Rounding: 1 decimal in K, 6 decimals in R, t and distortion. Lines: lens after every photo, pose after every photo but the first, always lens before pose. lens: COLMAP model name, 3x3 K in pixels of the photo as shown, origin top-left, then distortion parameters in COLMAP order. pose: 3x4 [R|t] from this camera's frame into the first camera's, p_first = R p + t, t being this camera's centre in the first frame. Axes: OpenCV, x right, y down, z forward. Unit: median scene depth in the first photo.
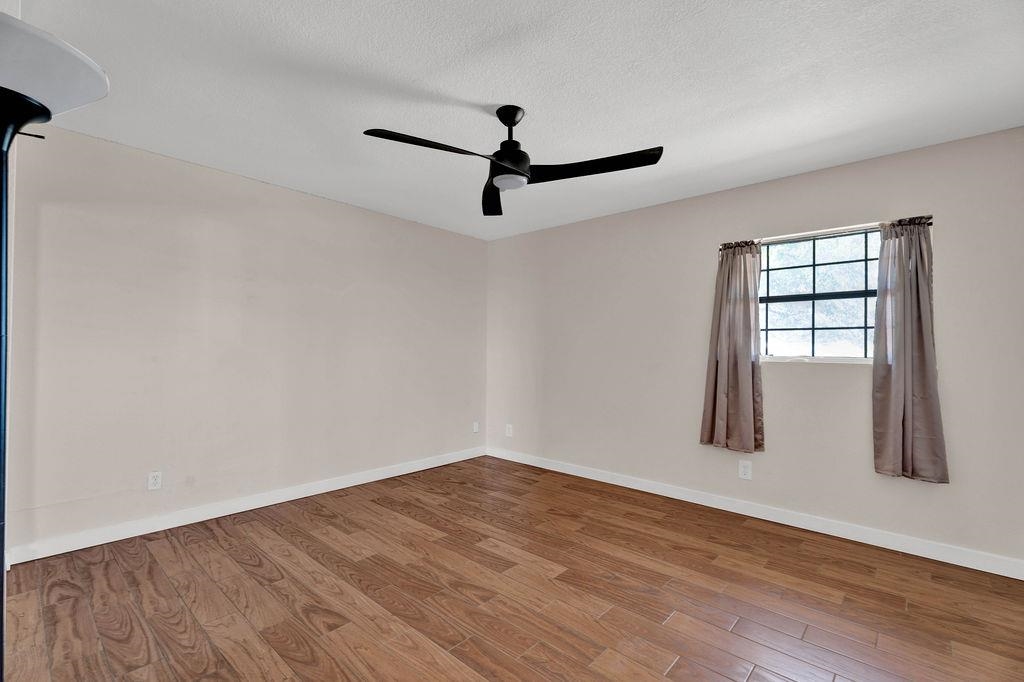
lens RADIAL K [[457.0, 0, 505.1], [0, 457.0, 352.1], [0, 0, 1]] dist [0.001339, 0.000070]
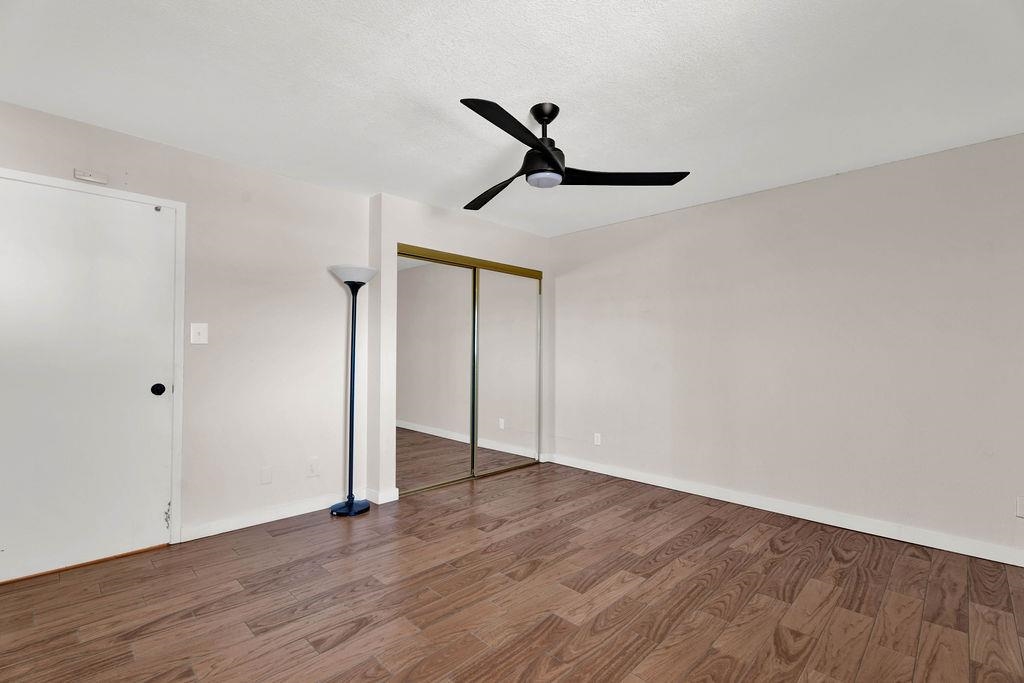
lens RADIAL K [[457.0, 0, 505.1], [0, 457.0, 352.6], [0, 0, 1]] dist [0.001339, 0.000070]
pose [[-0.050187, -0.010382, -0.998686, 0.775949], [-0.010028, 0.999901, -0.009891, 0.008476], [0.998690, 0.009519, -0.050286, 0.752333]]
